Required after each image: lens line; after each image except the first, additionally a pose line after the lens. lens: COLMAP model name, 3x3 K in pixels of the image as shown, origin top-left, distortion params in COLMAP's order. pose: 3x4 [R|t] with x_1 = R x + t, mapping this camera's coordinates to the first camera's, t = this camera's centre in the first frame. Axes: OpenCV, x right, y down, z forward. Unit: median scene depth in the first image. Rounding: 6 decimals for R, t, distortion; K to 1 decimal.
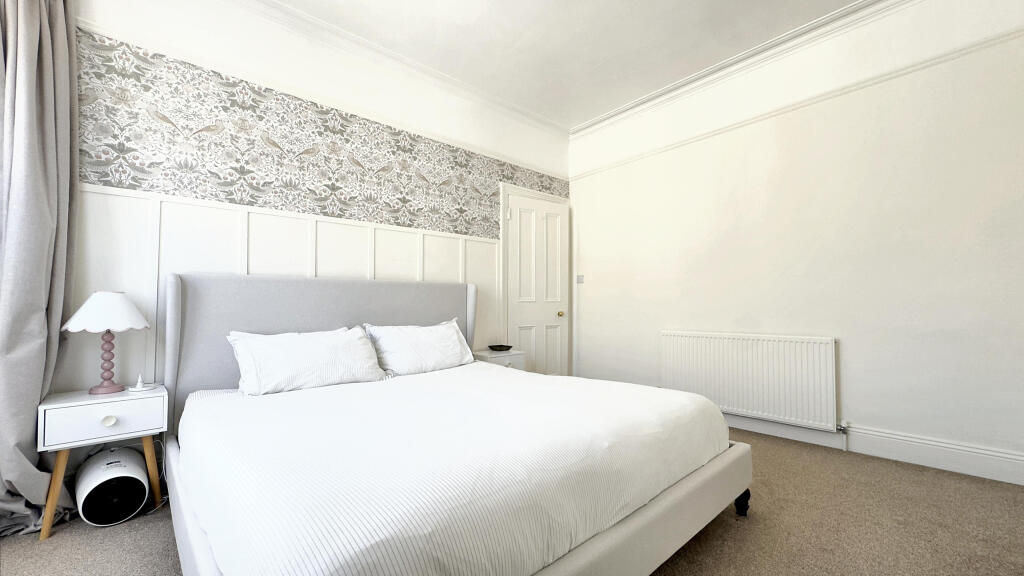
lens RADIAL K [[405.6, 0, 527.1], [0, 405.6, 296.0], [0, 0, 1]] dist [0.009420, -0.000042]
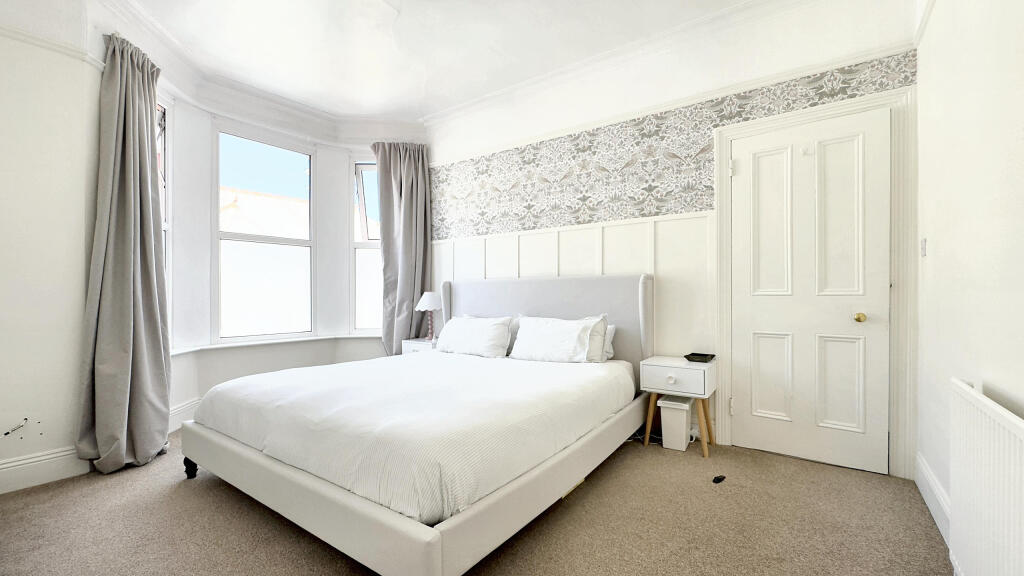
lens RADIAL K [[405.6, 0, 527.1], [0, 405.6, 296.0], [0, 0, 1]] dist [0.009420, -0.000042]
pose [[0.243395, -0.004518, -0.969917, 0.601360], [0.017544, 0.999846, -0.000255, 0.010316], [0.969769, -0.016954, 0.243437, 0.541593]]
